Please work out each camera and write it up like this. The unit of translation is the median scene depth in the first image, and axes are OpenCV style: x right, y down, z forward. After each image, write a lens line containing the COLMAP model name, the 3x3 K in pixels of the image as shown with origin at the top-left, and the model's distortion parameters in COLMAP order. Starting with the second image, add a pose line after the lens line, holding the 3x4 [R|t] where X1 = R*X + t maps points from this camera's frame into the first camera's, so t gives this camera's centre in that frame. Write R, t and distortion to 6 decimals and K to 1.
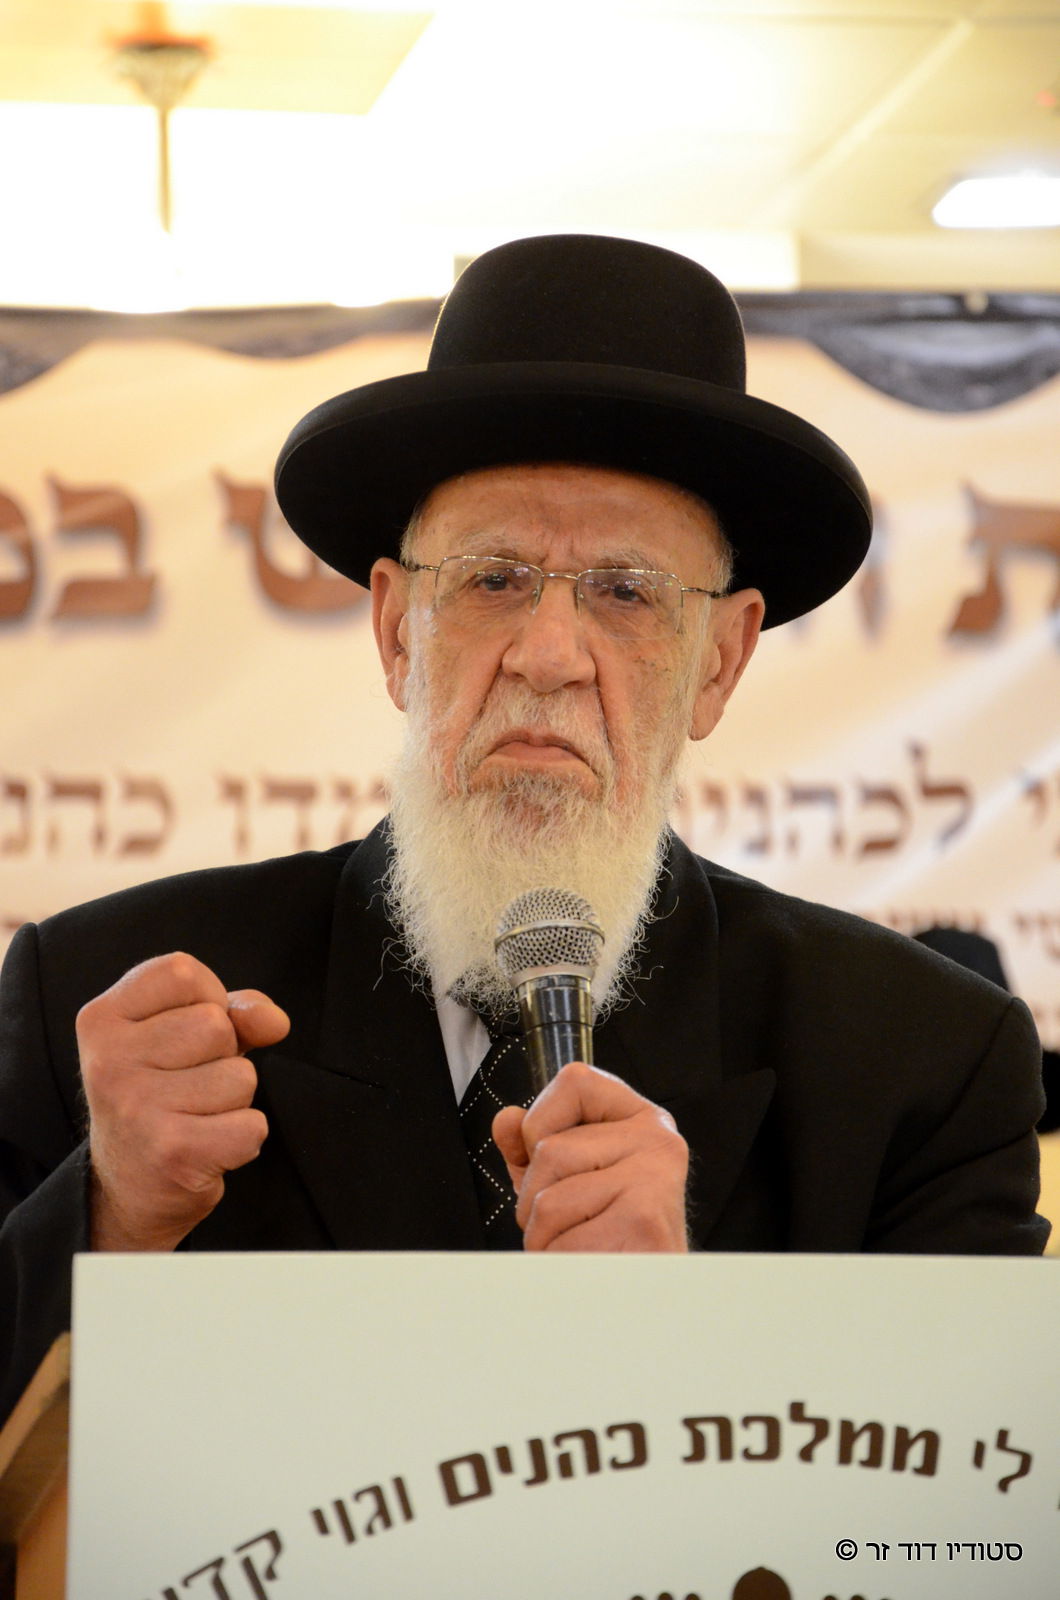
lens RADIAL K [[7037.6, 0, 490.3], [0, 7037.6, 809.3], [0, 0, 1]] dist [1.804896, 0.000000]
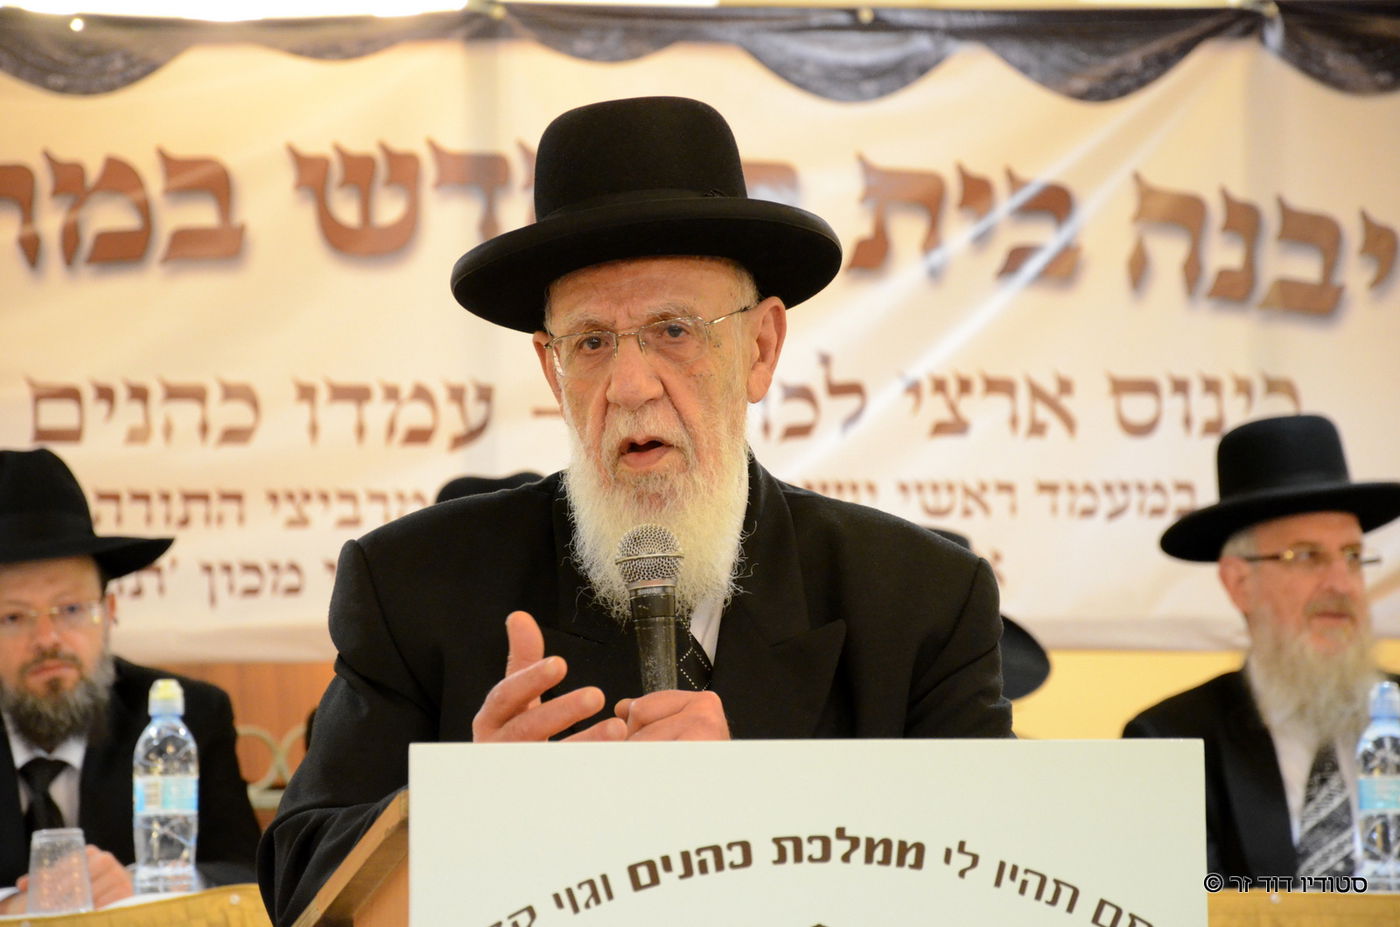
lens RADIAL K [[6157.9, 0, 697.7], [0, 6157.9, 469.3], [0, 0, 1]] dist [1.804896, 0.000000]
pose [[0.998782, -0.006004, 0.048981, -0.042403], [0.005103, 0.999816, 0.018499, -0.019461], [-0.049083, -0.018227, 0.998628, -0.310695]]
